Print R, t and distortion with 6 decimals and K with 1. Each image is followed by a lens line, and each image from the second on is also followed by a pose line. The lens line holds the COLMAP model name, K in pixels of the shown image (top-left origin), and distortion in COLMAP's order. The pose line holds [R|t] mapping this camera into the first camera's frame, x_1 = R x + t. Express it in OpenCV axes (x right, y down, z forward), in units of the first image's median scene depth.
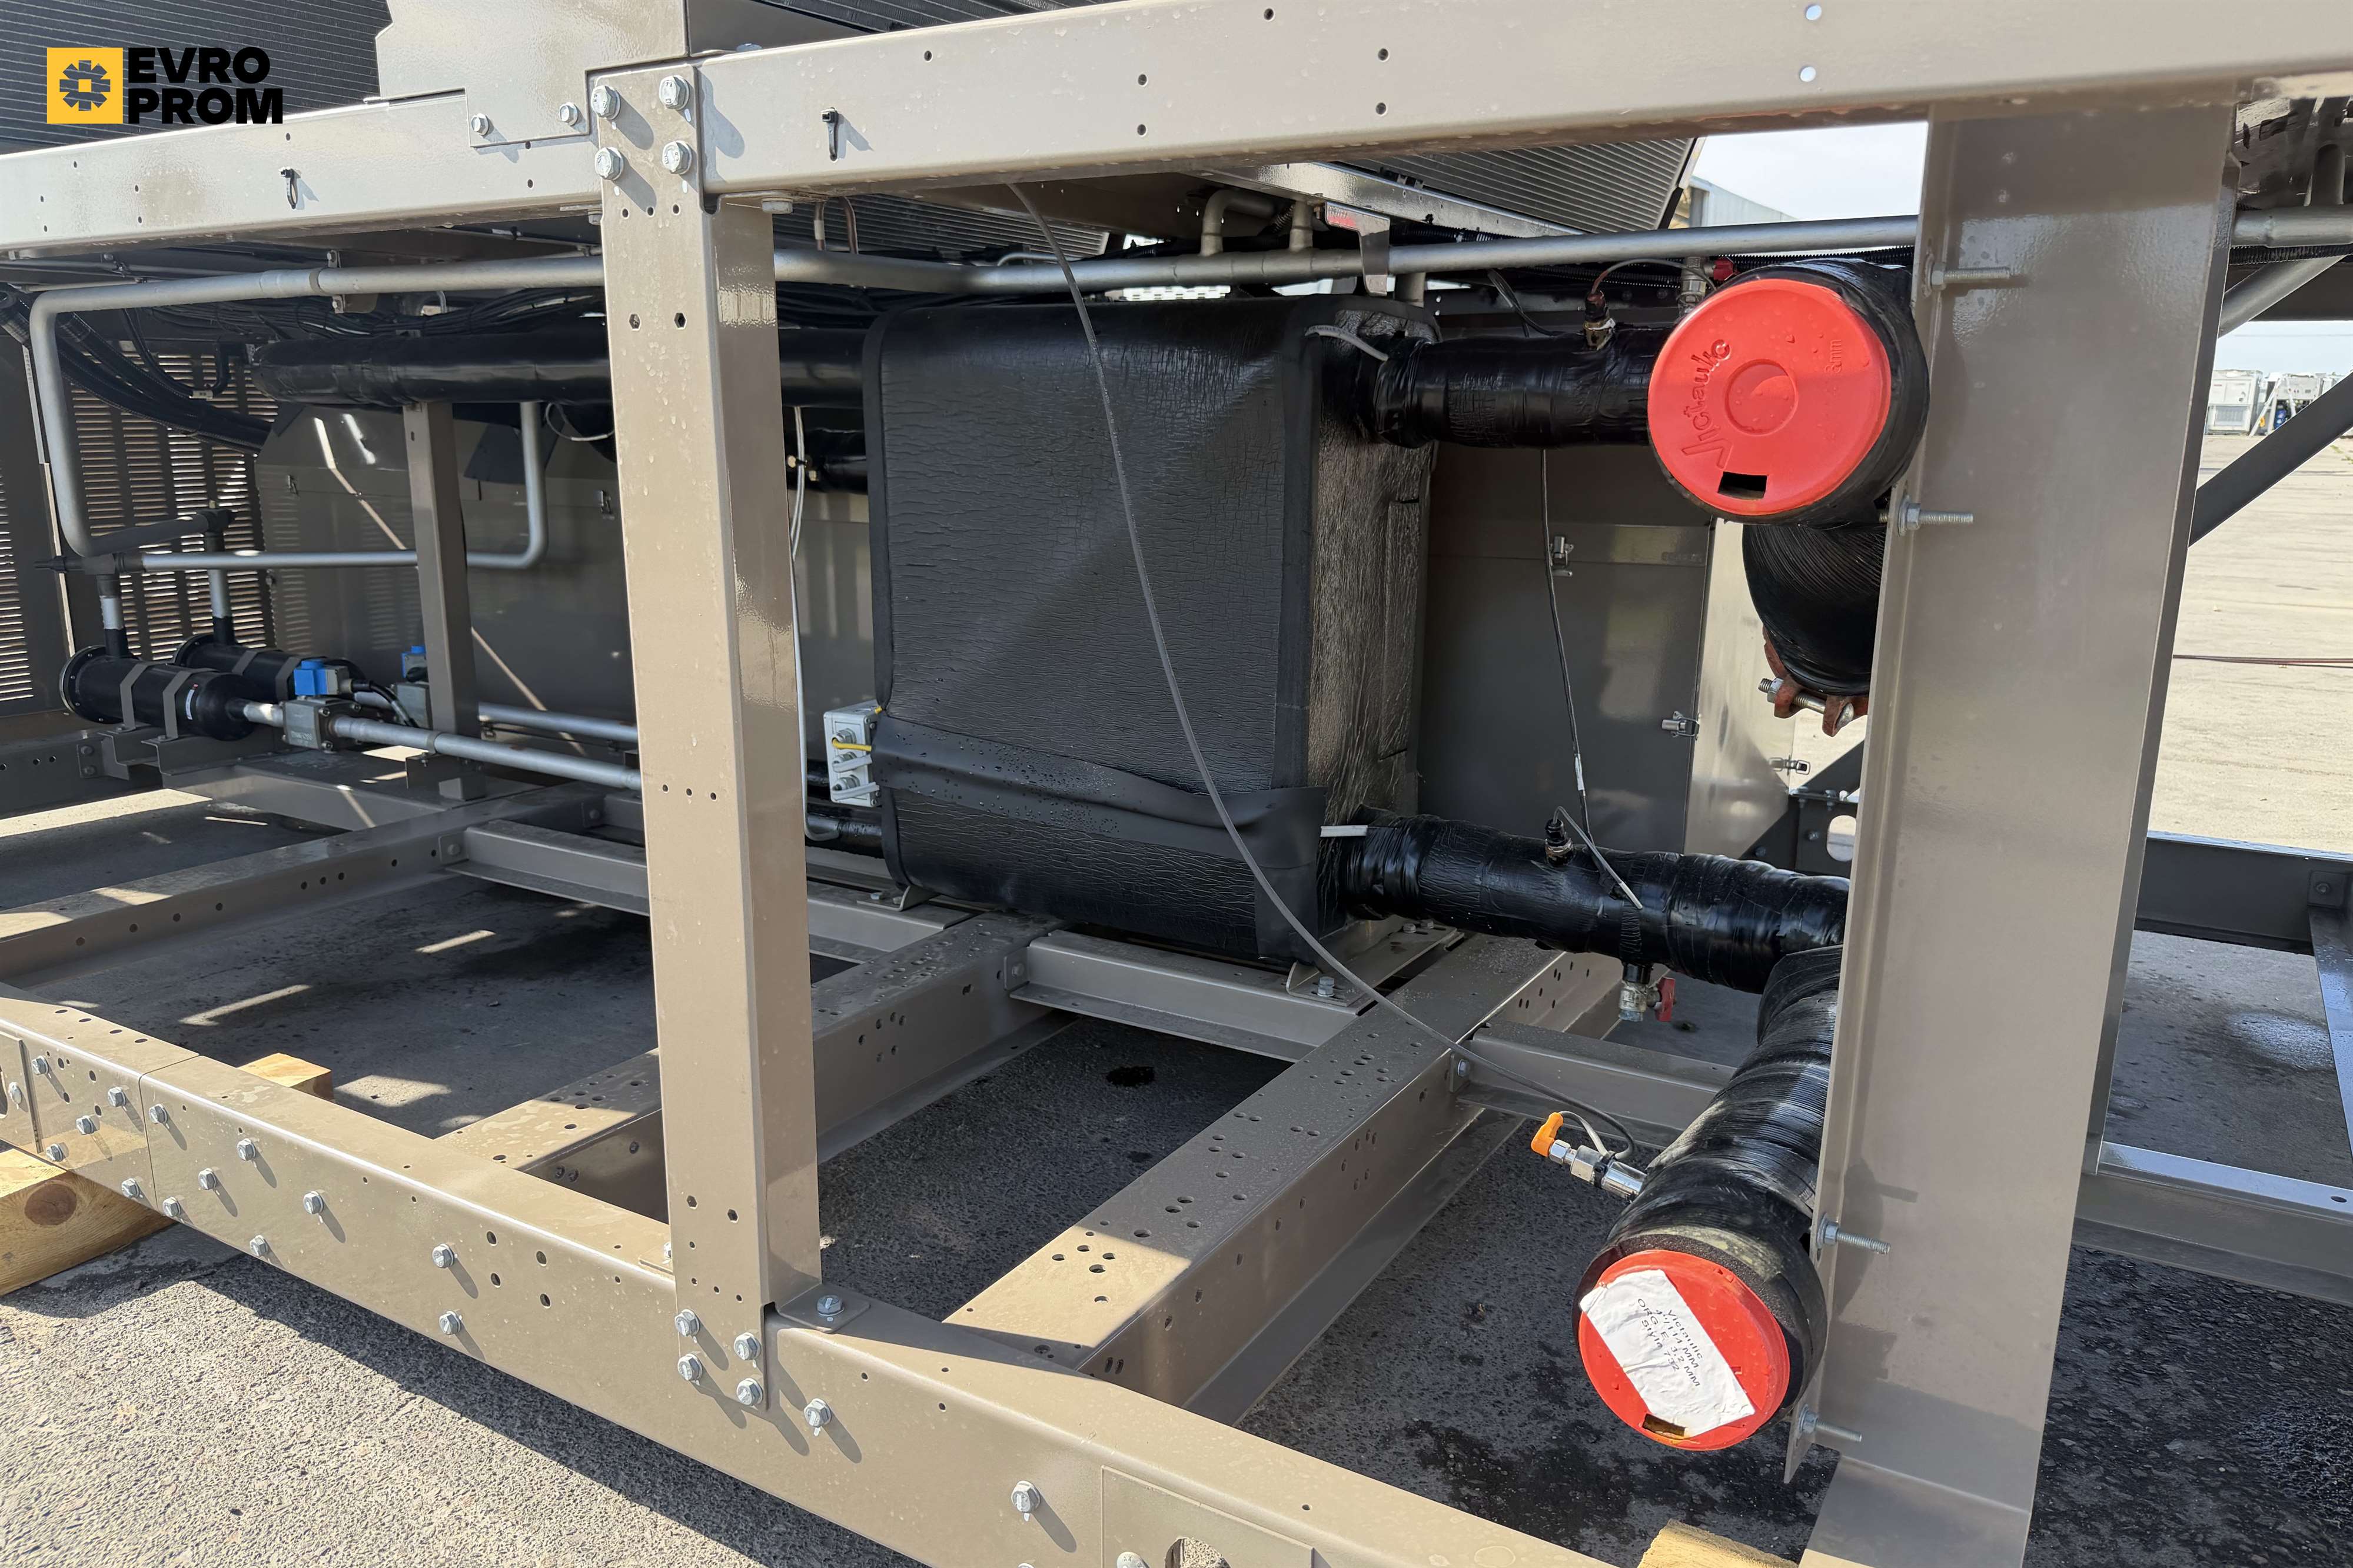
lens RADIAL K [[1677.6, 0, 1176.5], [0, 1677.6, 784.0], [0, 0, 1]] dist [0.002314, -0.003091]
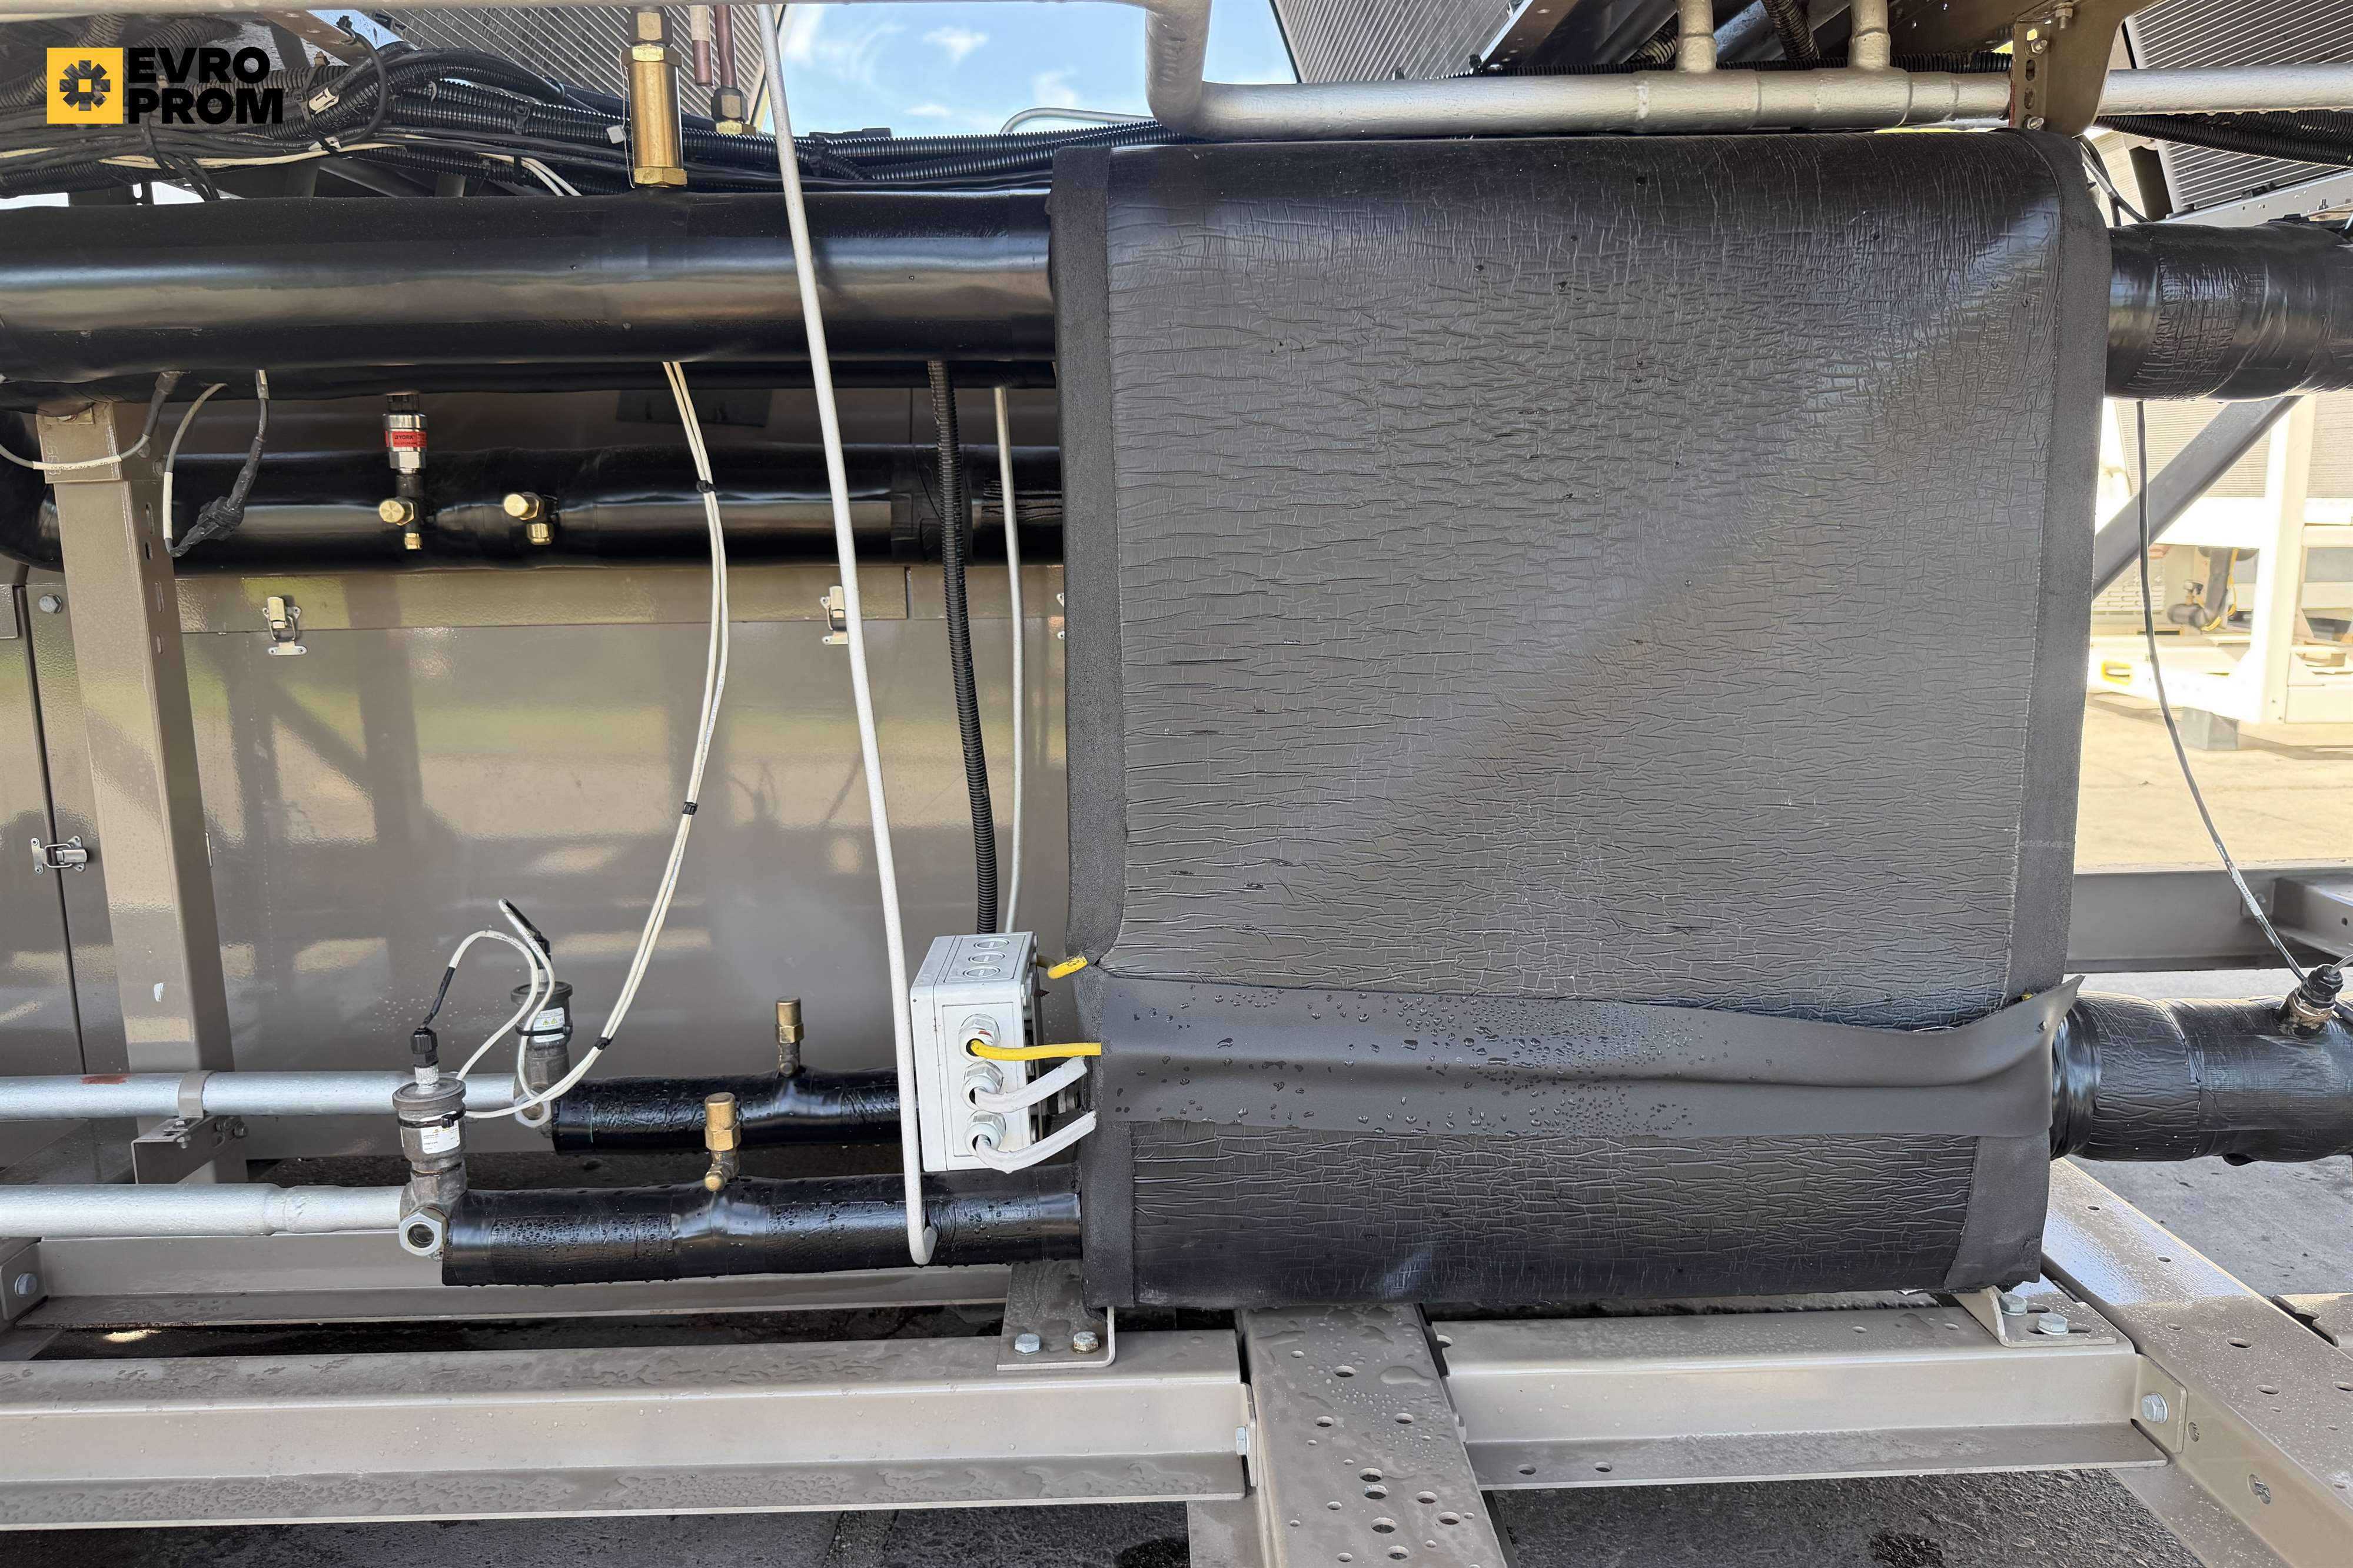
lens RADIAL K [[1696.7, 0, 1174.4], [0, 1696.7, 728.5], [0, 0, 1]] dist [0.081641, -0.000686]
pose [[0.847757, -0.102367, 0.520412, -0.420255], [0.145384, 0.988467, -0.042397, -0.090986], [-0.510070, 0.111602, 0.852862, 0.582917]]
